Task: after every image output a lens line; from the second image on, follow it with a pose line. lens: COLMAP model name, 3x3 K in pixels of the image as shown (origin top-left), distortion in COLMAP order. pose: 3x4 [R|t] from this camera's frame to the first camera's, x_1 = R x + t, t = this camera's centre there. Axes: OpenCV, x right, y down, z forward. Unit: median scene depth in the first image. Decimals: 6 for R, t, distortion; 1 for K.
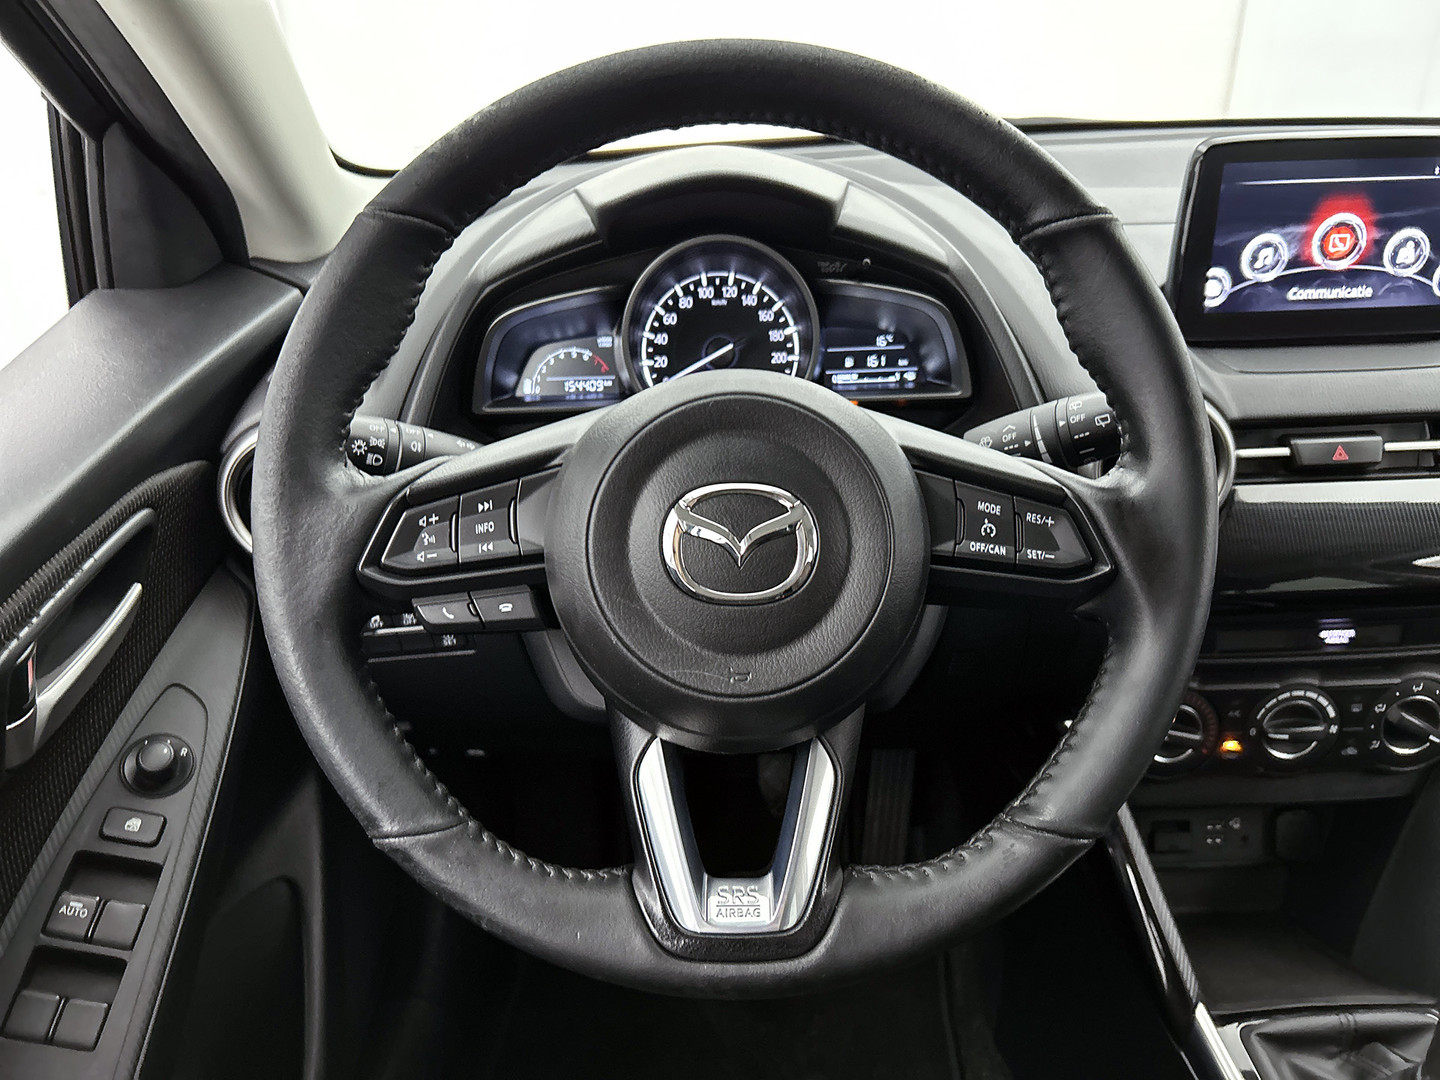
lens RADIAL K [[1050.0, 0, 720.0], [0, 1050.0, 540.0], [0, 0, 1]] dist [0.023733, -0.007639]
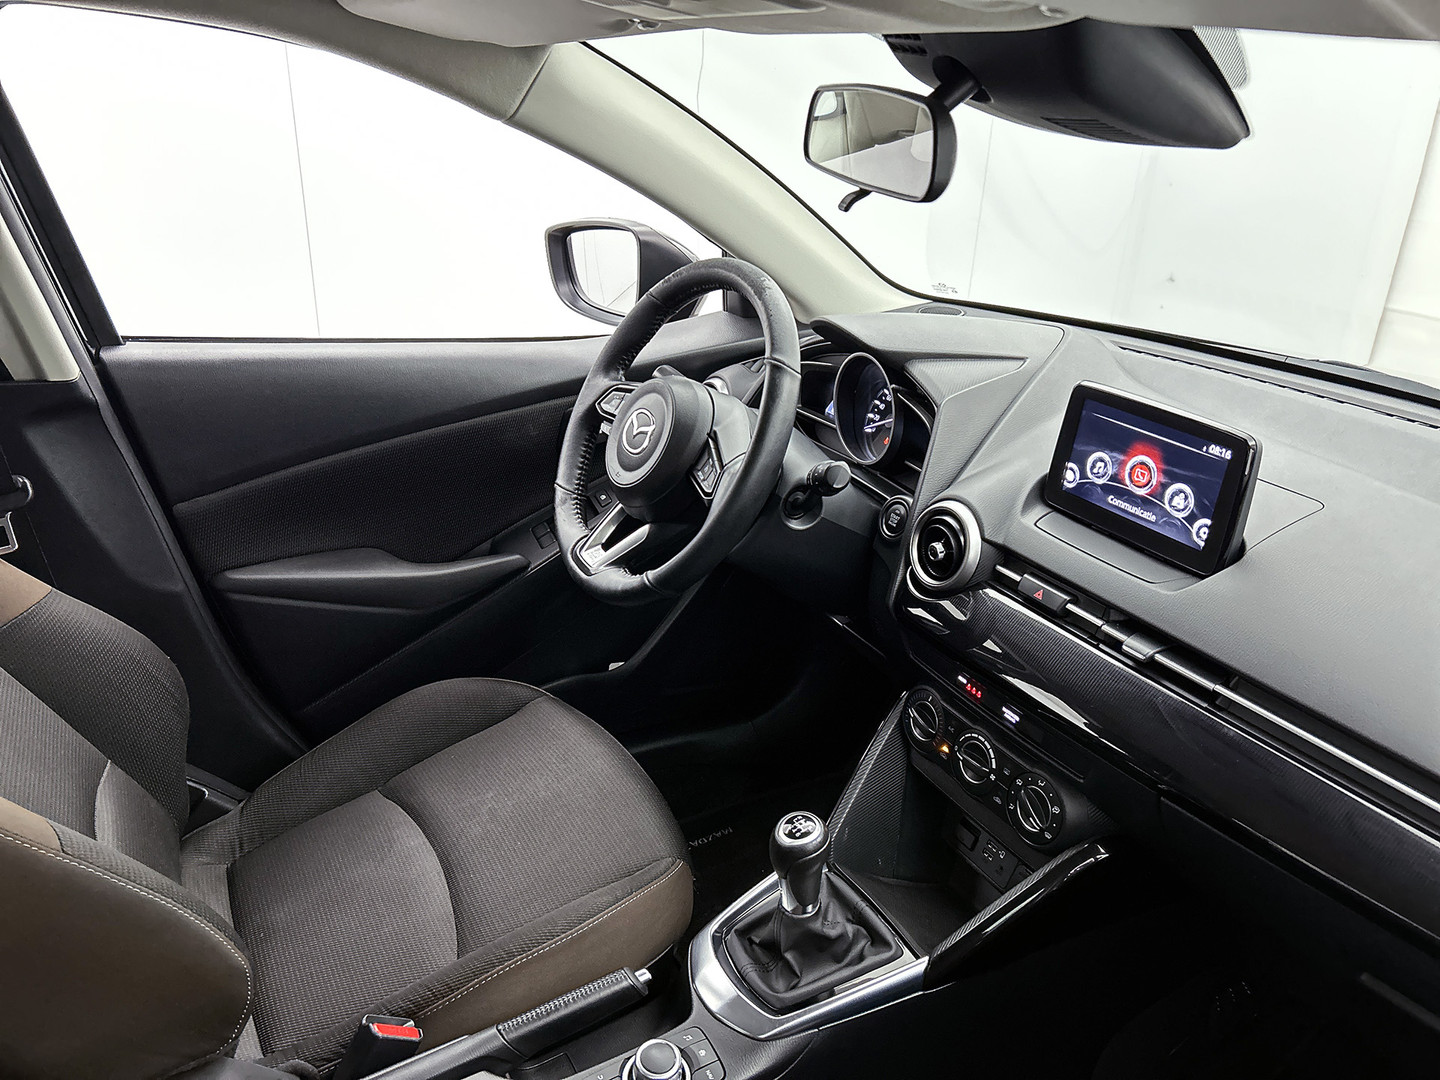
lens RADIAL K [[1050.0, 0, 720.0], [0, 1050.0, 540.0], [0, 0, 1]] dist [0.023733, -0.007639]
pose [[0.435386, 0.392721, -0.810068, 1.503507], [-0.447673, 0.875134, 0.183655, -0.210901], [0.781043, 0.282685, 0.556832, -0.197394]]
